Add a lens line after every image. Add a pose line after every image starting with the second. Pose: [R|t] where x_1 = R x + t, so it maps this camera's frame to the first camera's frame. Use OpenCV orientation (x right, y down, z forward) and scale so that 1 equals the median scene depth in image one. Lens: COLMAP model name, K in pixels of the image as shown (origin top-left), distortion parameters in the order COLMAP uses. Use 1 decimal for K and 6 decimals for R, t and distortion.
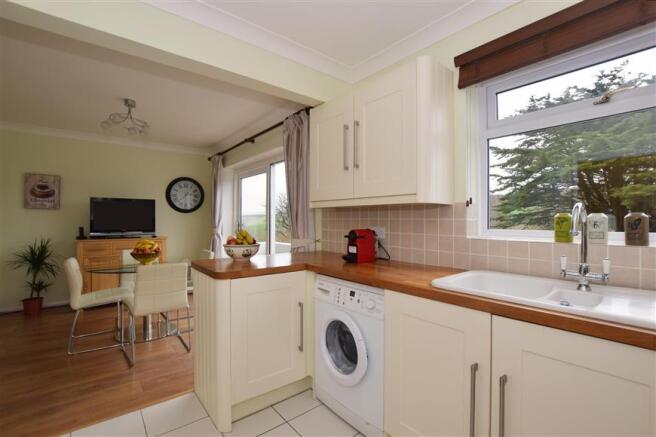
lens RADIAL K [[298.2, 0, 328.0], [0, 298.2, 218.5], [0, 0, 1]] dist [-0.000108, -0.000049]
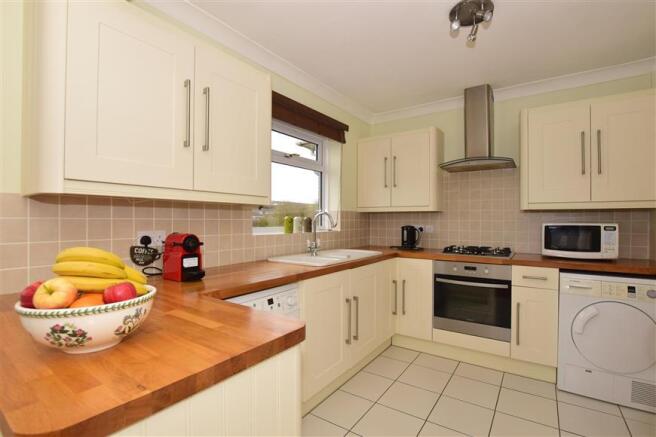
lens RADIAL K [[309.0, 0, 328.0], [0, 309.0, 218.5], [0, 0, 1]] dist [-0.002163, -0.000161]
pose [[-0.281304, 0.004729, 0.959607, -0.774499], [-0.007908, 0.999942, -0.007246, 0.003520], [-0.959586, -0.009627, -0.281250, 0.974783]]
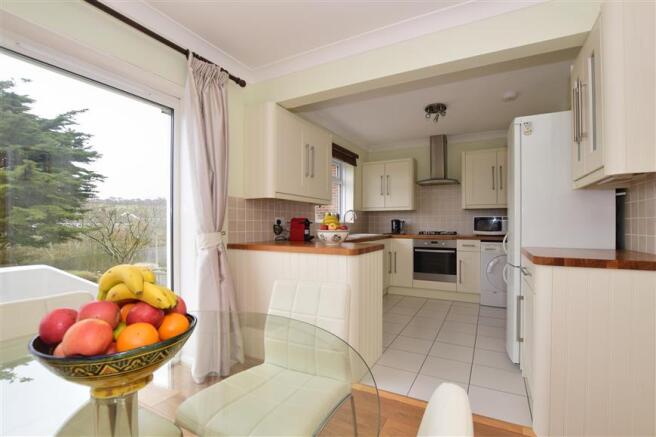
lens RADIAL K [[298.2, 0, 328.0], [0, 298.2, 218.5], [0, 0, 1]] dist [-0.000108, -0.000049]
pose [[-0.384466, 0.014450, 0.923026, -1.409865], [-0.007726, 0.999792, -0.018870, 0.071197], [-0.923107, -0.014386, -0.384275, 1.591484]]
